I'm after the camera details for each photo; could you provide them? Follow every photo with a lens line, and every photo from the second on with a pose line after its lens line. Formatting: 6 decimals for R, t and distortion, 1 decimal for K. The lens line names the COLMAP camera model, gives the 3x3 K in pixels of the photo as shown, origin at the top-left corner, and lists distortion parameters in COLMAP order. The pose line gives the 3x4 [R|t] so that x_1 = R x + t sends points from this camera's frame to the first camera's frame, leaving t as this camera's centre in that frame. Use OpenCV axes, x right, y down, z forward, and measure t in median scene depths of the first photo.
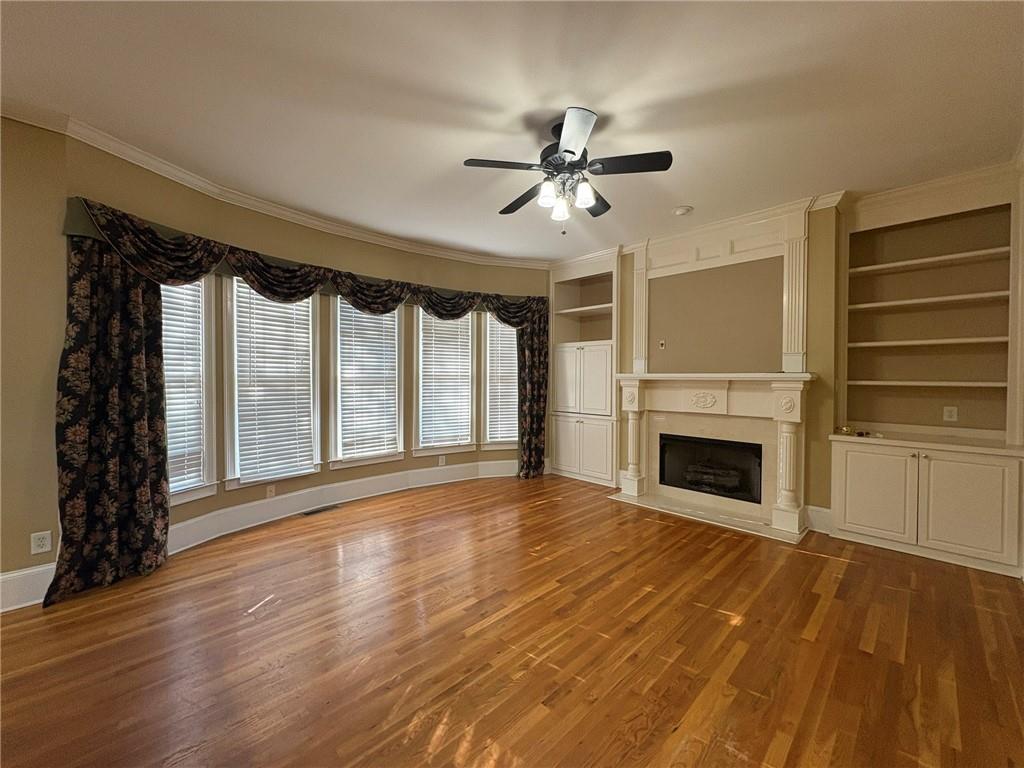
lens RADIAL K [[407.2, 0, 521.0], [0, 407.2, 382.0], [0, 0, 1]] dist [-0.001541, -0.000096]
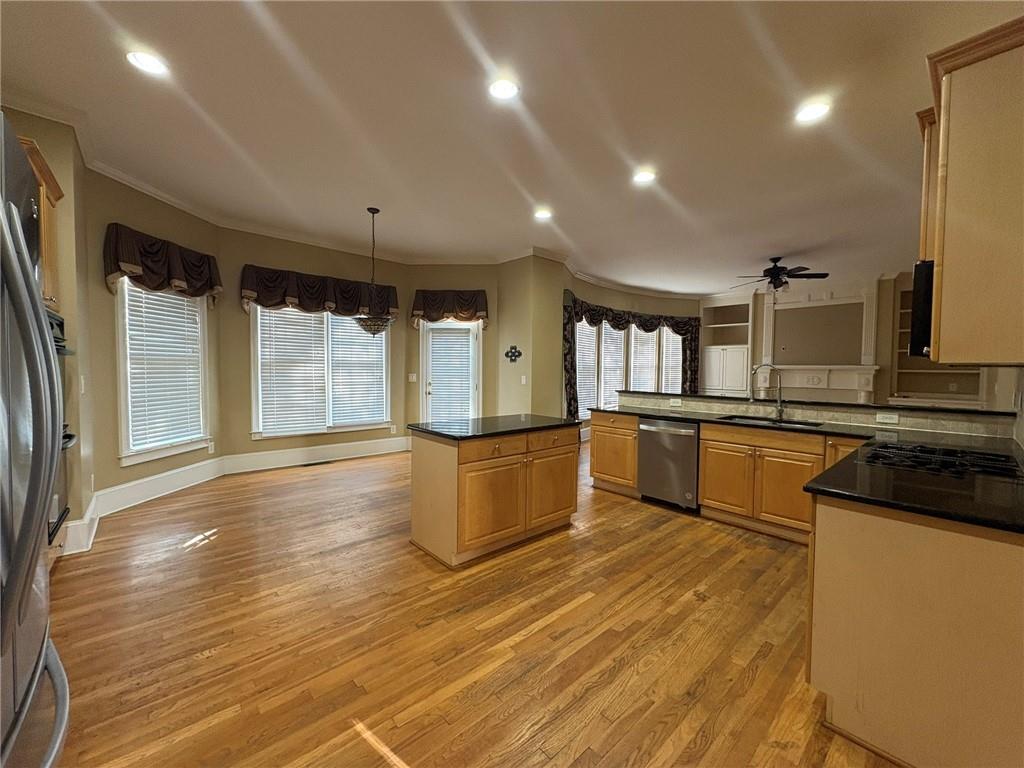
lens RADIAL K [[407.2, 0, 513.2], [0, 407.2, 382.0], [0, 0, 1]] dist [-0.001541, -0.000096]
pose [[0.999046, 0.009436, -0.042633, -0.668021], [-0.008459, 0.999698, 0.023052, 0.018575], [0.042838, -0.022669, 0.998825, -0.715438]]
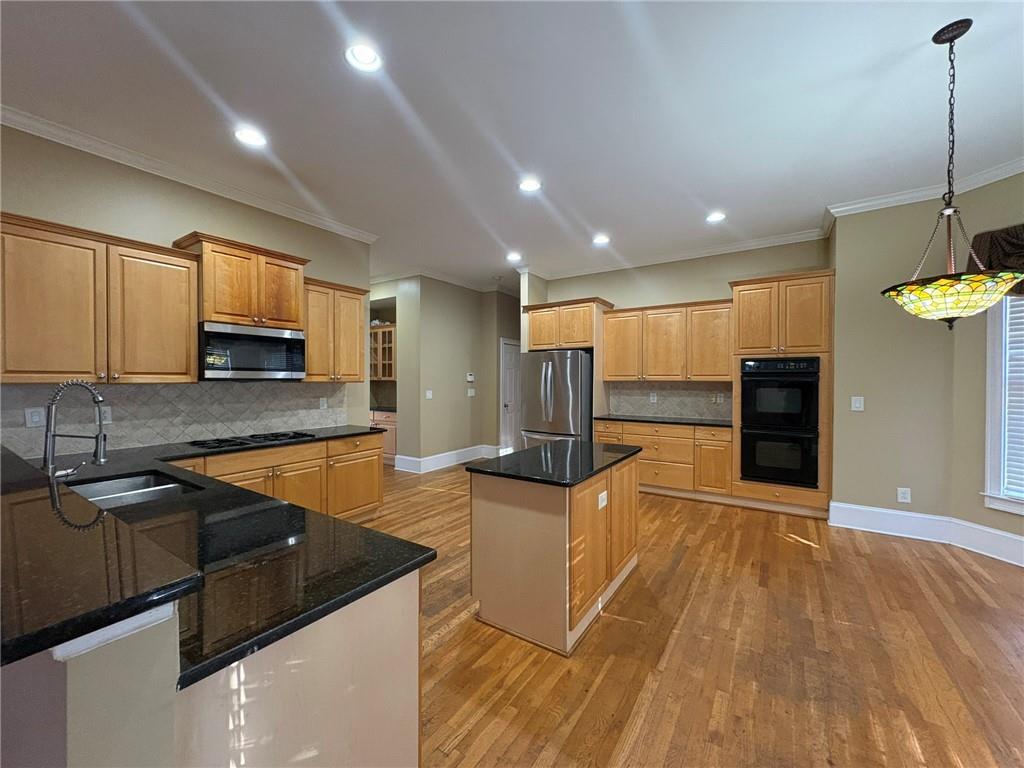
lens RADIAL K [[407.2, 0, 514.4], [0, 407.2, 381.3], [0, 0, 1]] dist [-0.001541, -0.000096]
pose [[-0.977043, -0.005764, -0.212962, 0.338568], [-0.010028, 0.999770, 0.018947, -0.188224], [0.212804, 0.020648, -0.976877, 8.037325]]
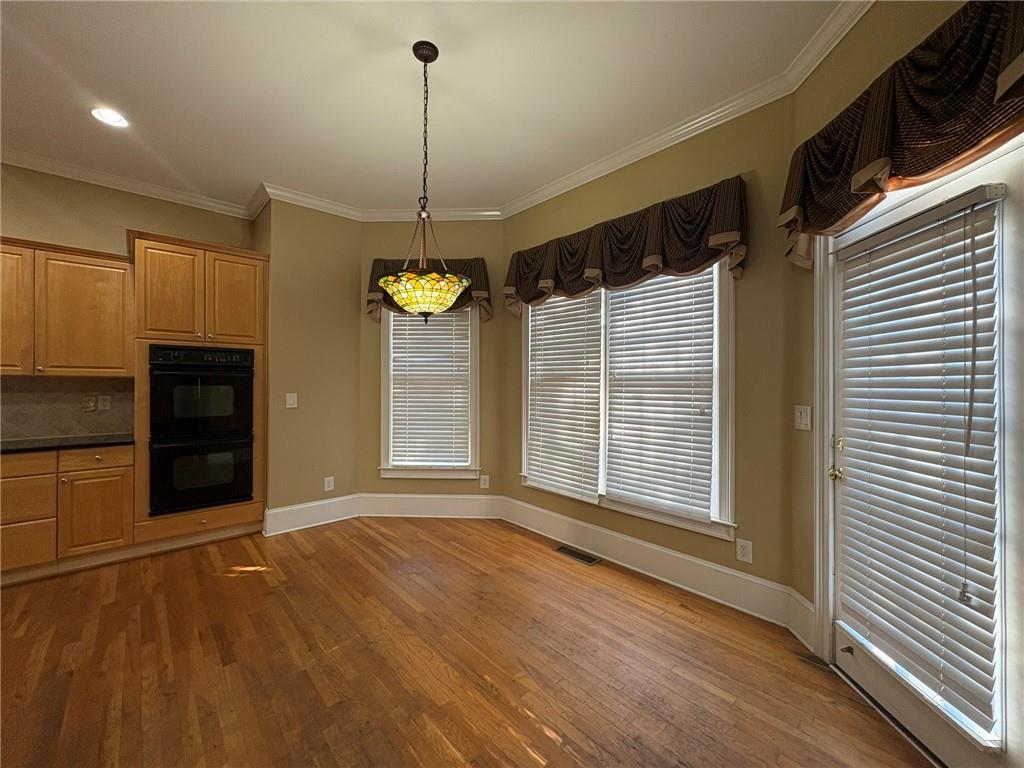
lens RADIAL K [[407.2, 0, 513.2], [0, 407.2, 382.2], [0, 0, 1]] dist [-0.001541, -0.000096]
pose [[-0.033062, -0.008310, -0.999419, -0.164442], [-0.015681, 0.999847, -0.007795, -0.066638], [0.999330, 0.015414, -0.033188, 6.687494]]
